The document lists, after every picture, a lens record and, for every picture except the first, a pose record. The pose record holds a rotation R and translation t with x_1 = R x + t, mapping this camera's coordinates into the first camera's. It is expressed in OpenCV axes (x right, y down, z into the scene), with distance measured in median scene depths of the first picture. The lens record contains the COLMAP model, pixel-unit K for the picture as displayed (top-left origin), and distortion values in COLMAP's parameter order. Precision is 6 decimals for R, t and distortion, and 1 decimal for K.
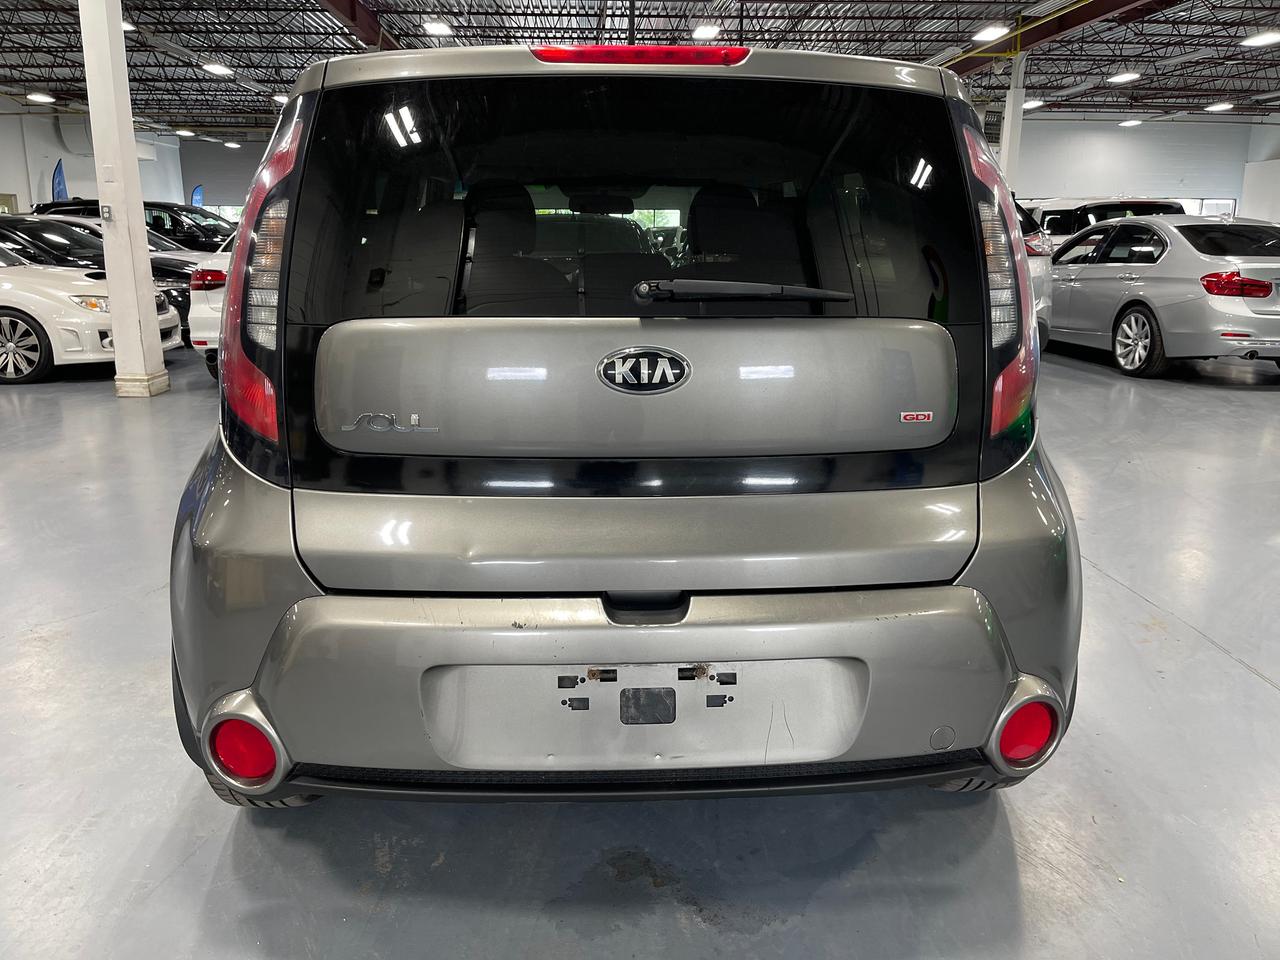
lens RADIAL K [[963.9, 0, 640.0], [0, 963.9, 480.0], [0, 0, 1]] dist [0.051886, -0.003482]
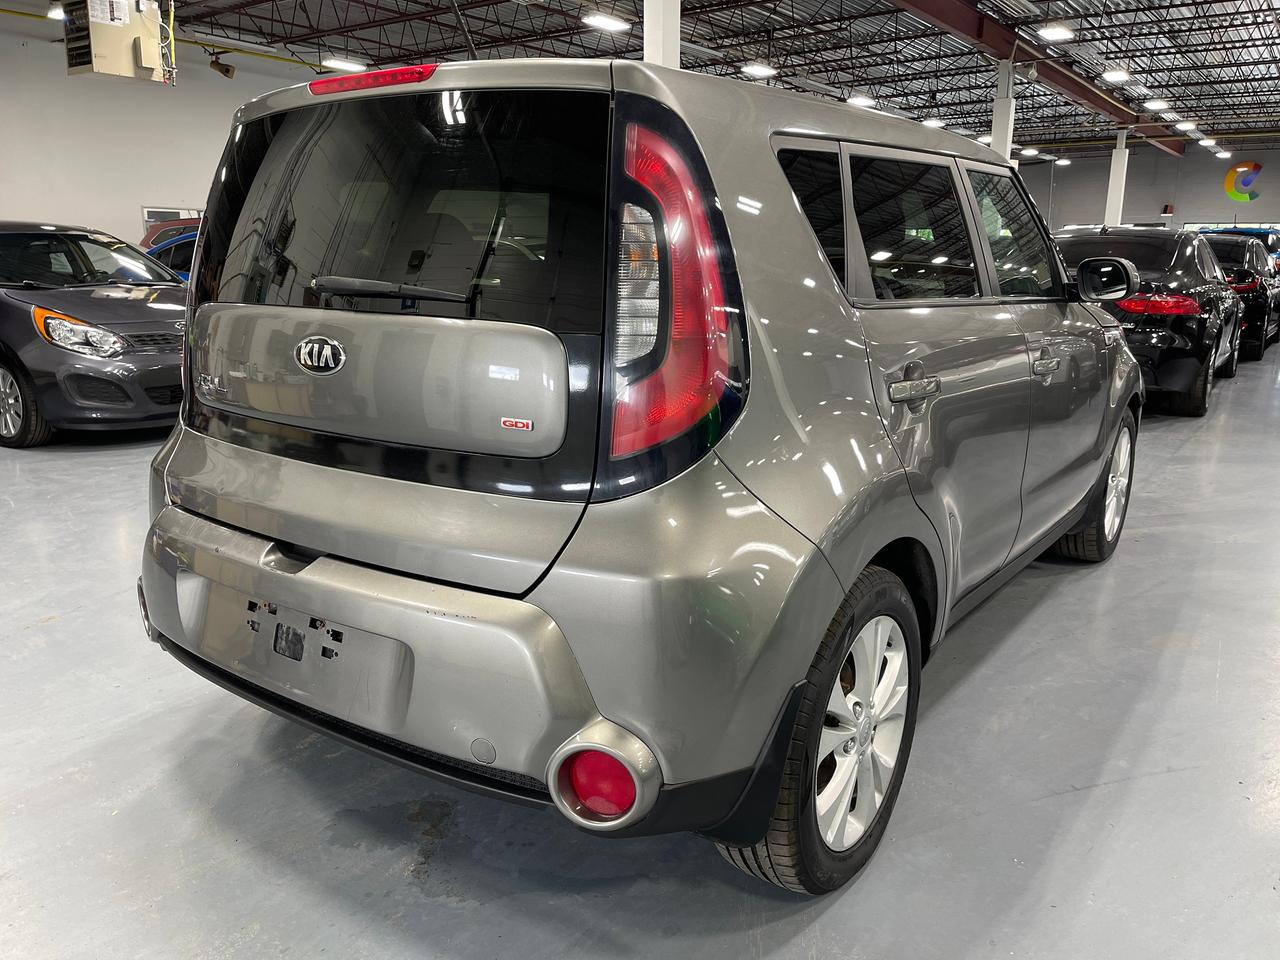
lens RADIAL K [[968.1, 0, 640.0], [0, 968.1, 480.0], [0, 0, 1]] dist [0.057199, -0.084780]
pose [[0.782568, 0.140626, -0.606474, 0.858982], [-0.151639, 0.987872, 0.033393, -0.052258], [0.603815, 0.065833, 0.794402, 0.259862]]
